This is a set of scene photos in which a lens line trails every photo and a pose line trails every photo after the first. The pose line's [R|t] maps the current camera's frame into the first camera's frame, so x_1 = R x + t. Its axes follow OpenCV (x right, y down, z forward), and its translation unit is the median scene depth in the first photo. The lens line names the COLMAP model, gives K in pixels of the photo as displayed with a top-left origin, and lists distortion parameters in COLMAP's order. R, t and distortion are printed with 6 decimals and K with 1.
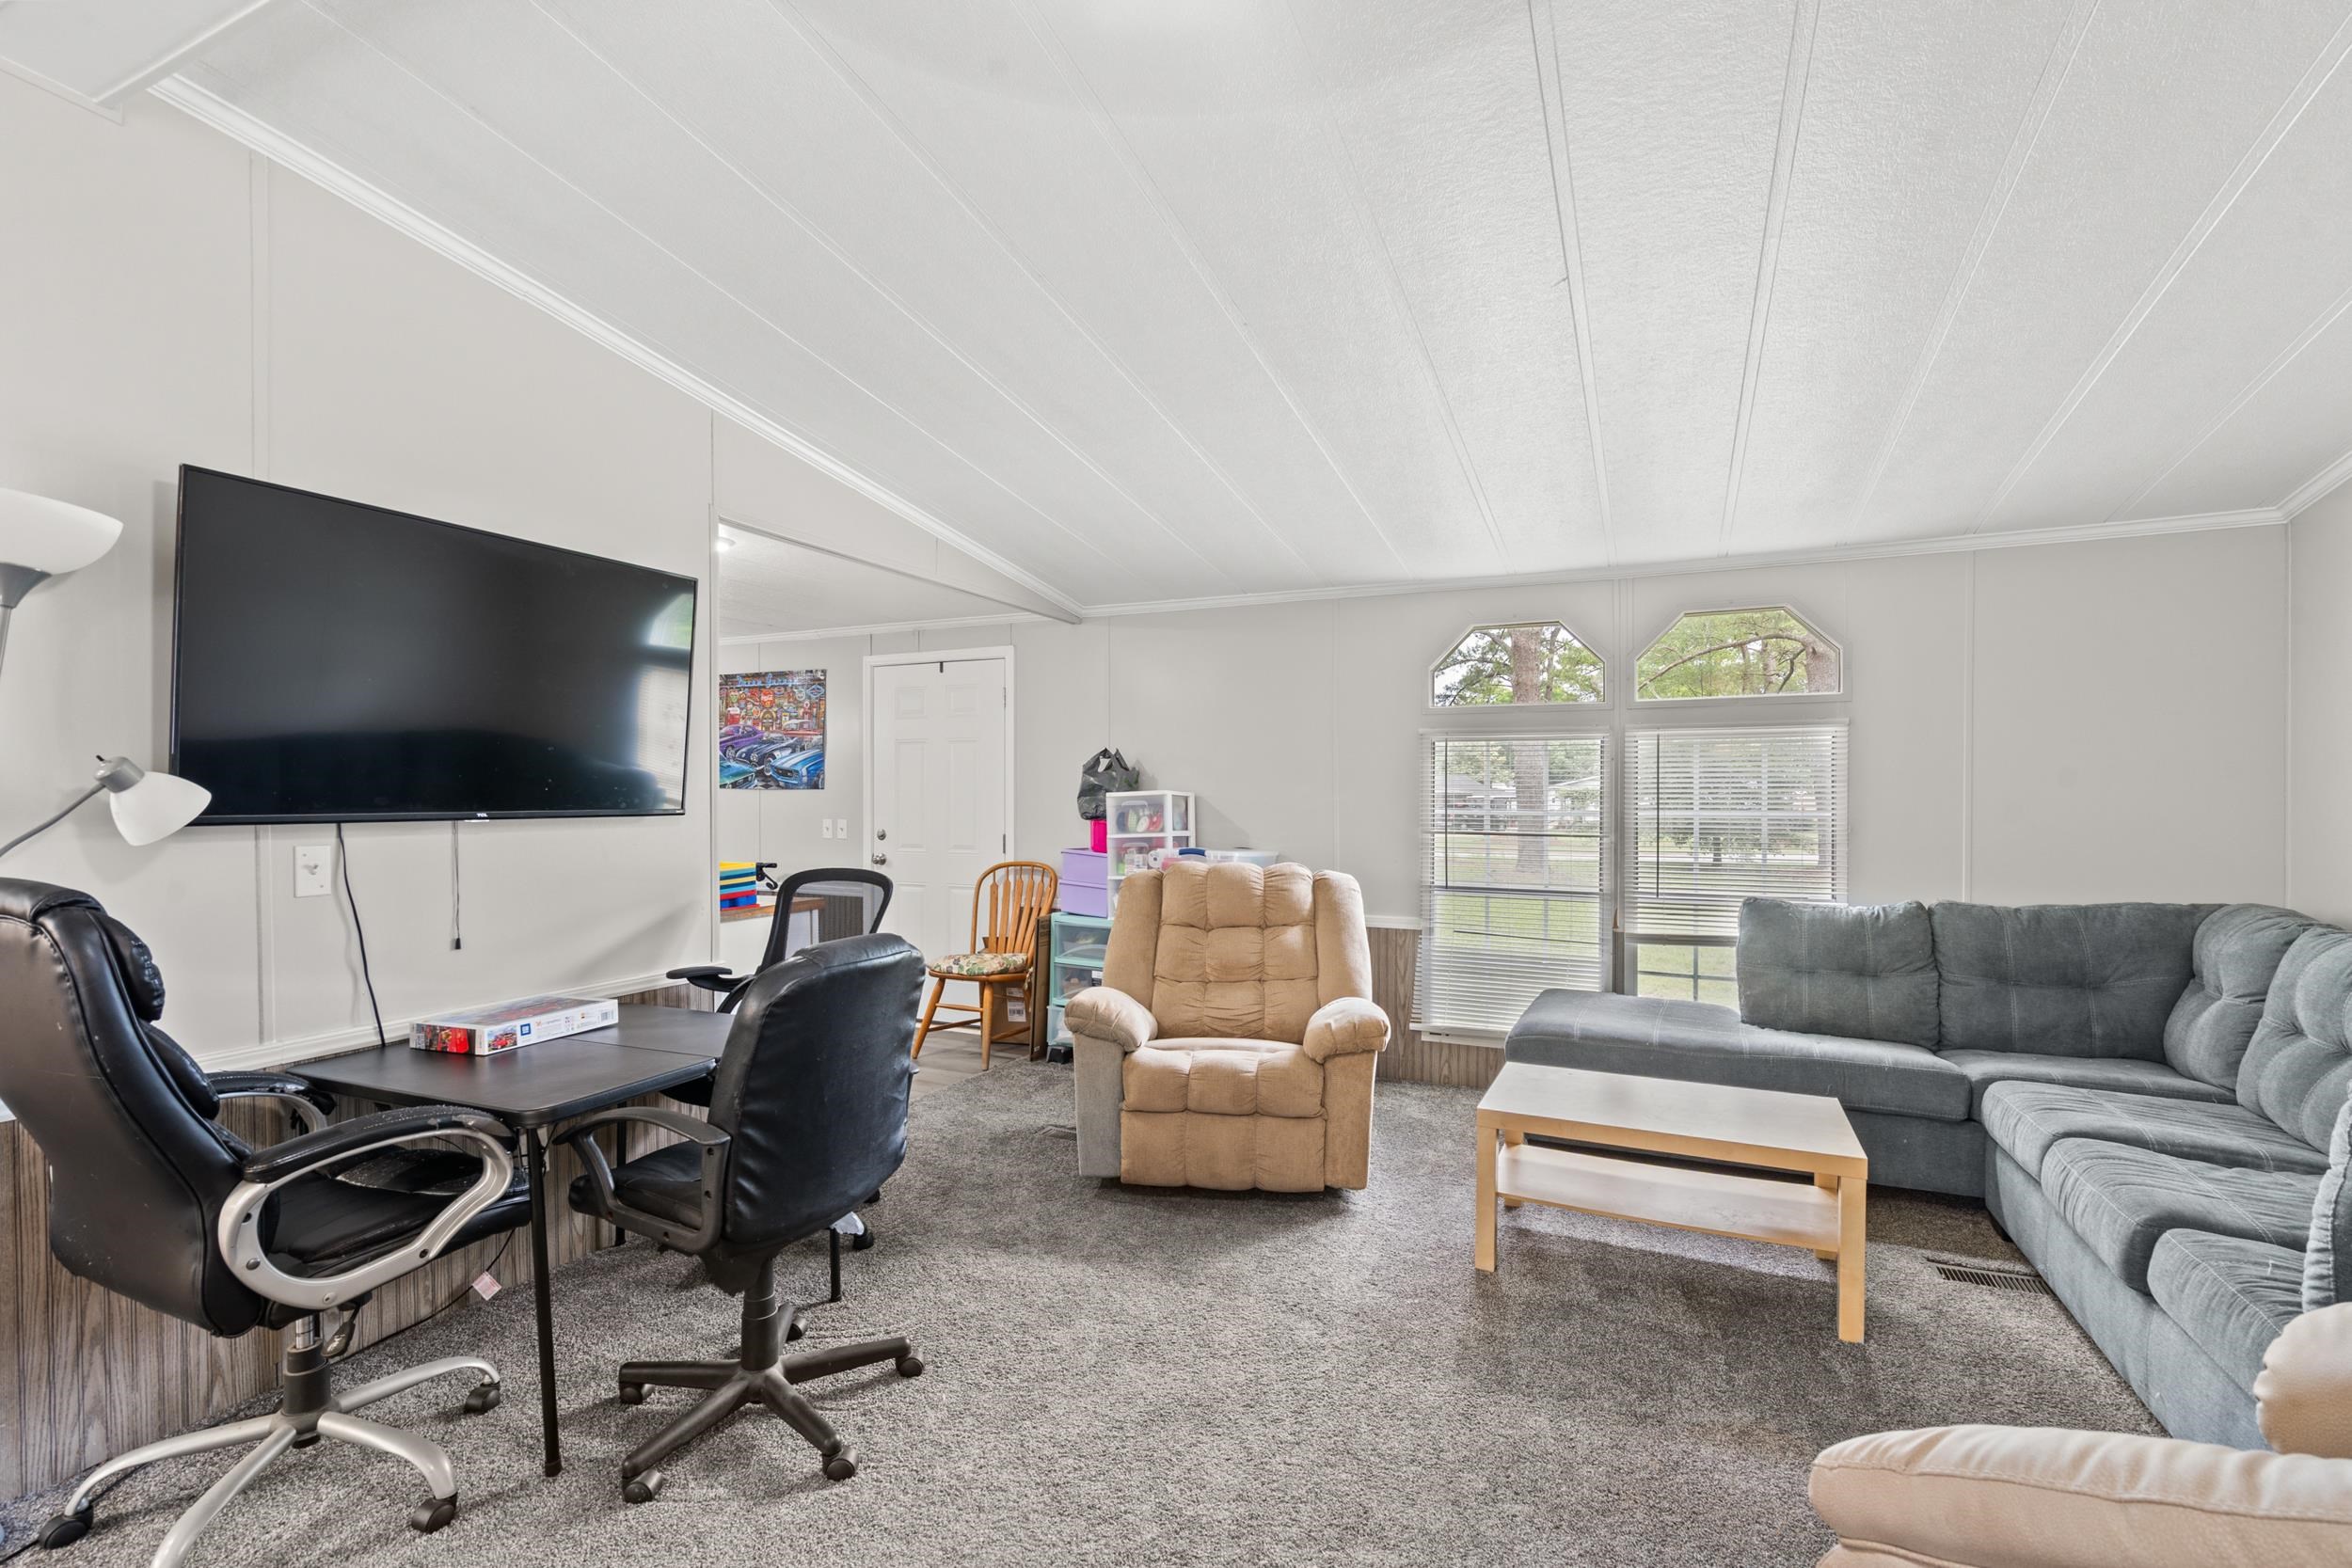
lens RADIAL K [[1051.5, 0, 1170.0], [0, 1051.5, 822.8], [0, 0, 1]] dist [-0.005450, -0.000227]
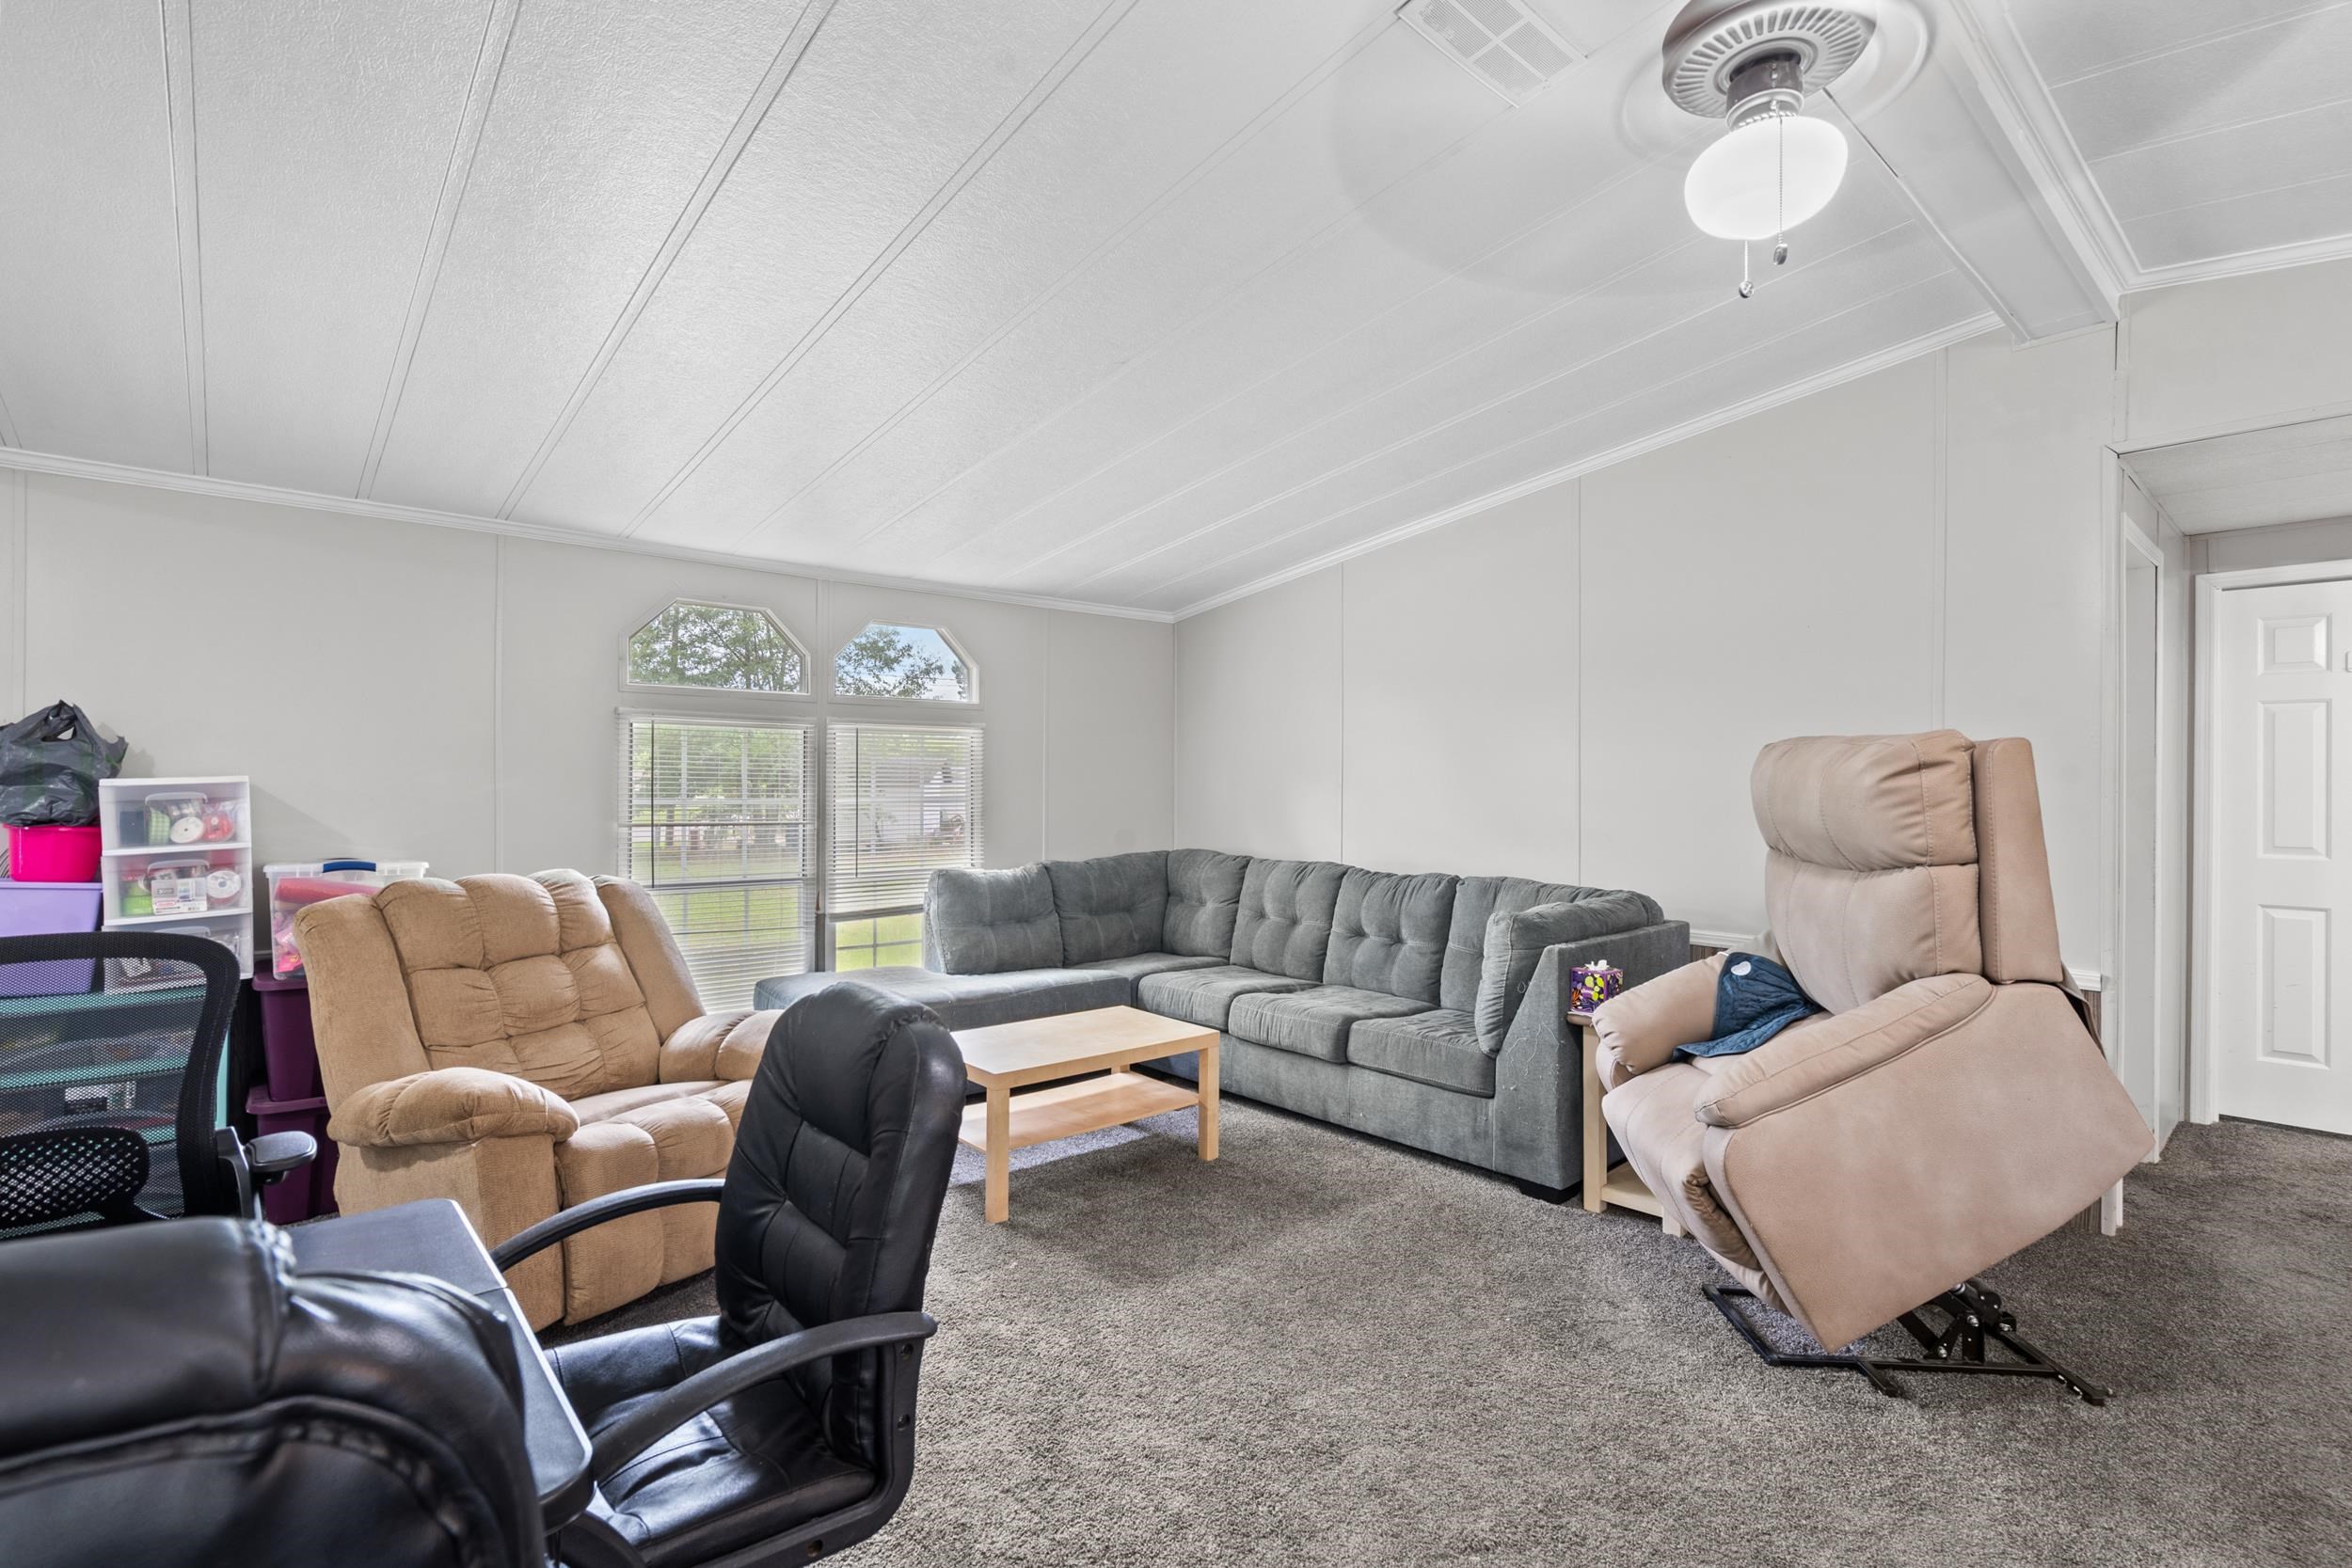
lens RADIAL K [[1064.3, 0, 1176.0], [0, 1064.3, 784.0], [0, 0, 1]] dist [0.003637, 0.000297]
pose [[0.404106, -0.000298, 0.914712, -0.441305], [0.022164, 0.999710, -0.009466, -0.008291], [-0.914444, 0.024099, 0.403995, 0.265377]]
